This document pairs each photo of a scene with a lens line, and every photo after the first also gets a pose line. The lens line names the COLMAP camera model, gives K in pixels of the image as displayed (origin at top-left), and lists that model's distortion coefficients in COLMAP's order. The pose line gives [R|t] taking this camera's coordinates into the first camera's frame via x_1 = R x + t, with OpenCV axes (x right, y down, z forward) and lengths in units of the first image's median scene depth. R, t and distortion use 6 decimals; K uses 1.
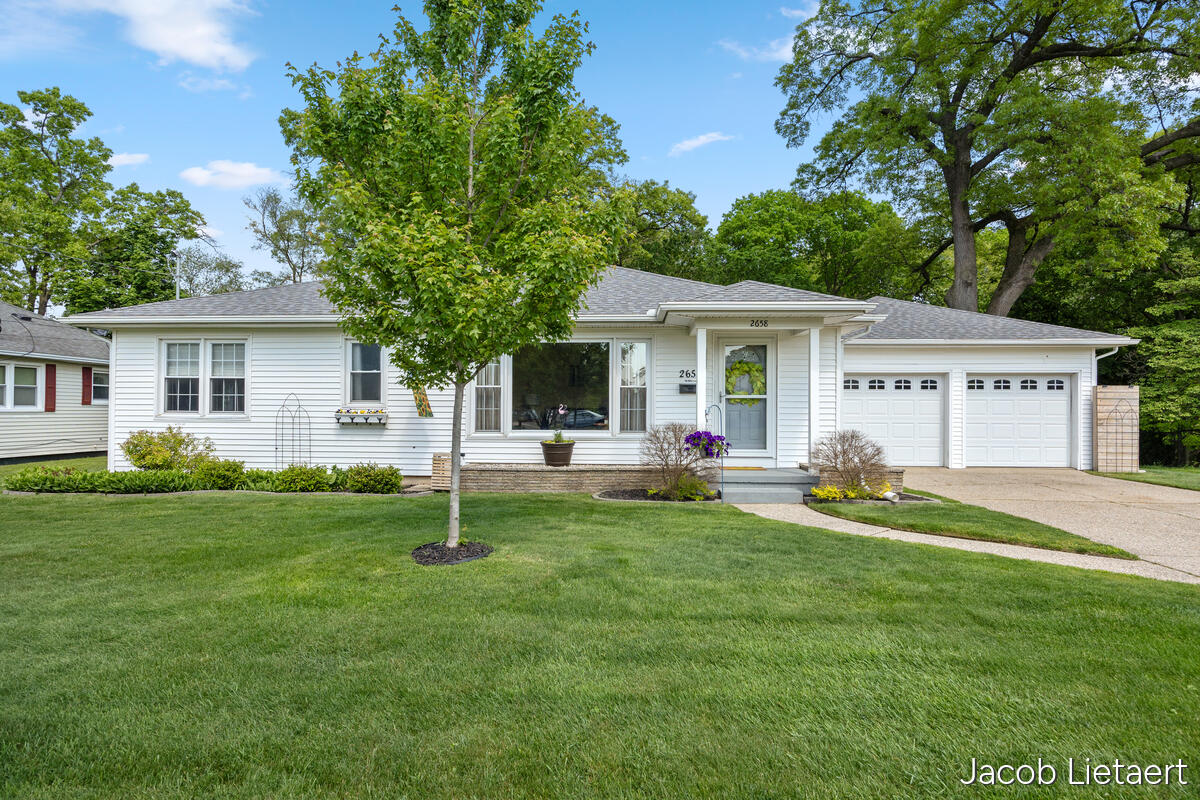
lens RADIAL K [[651.2, 0, 601.8], [0, 651.2, 408.6], [0, 0, 1]] dist [0.005256, 0.000315]
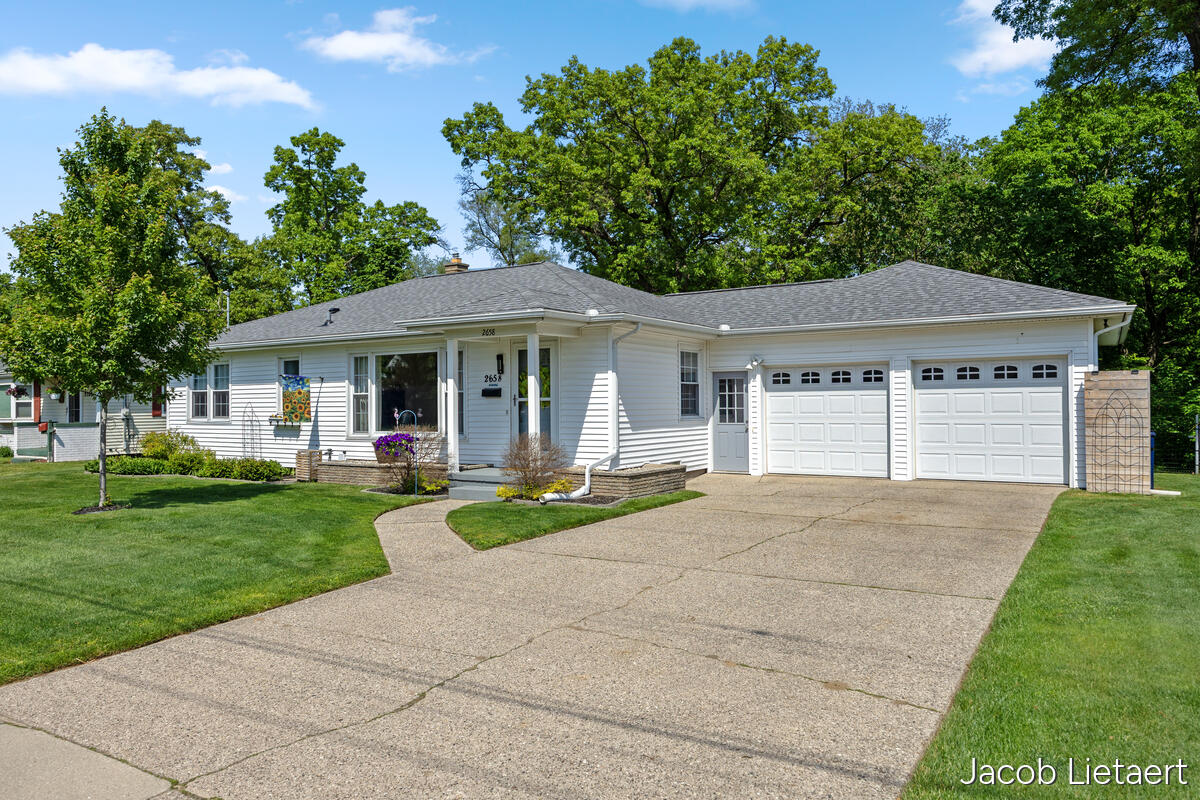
lens RADIAL K [[844.9, 0, 600.0], [0, 844.9, 395.2], [0, 0, 1]] dist [0.001129, -0.000007]
pose [[0.877064, -0.019345, -0.479983, 0.710450], [0.013214, 0.999782, -0.016148, -0.001132], [0.480191, 0.007820, 0.877129, -0.093471]]
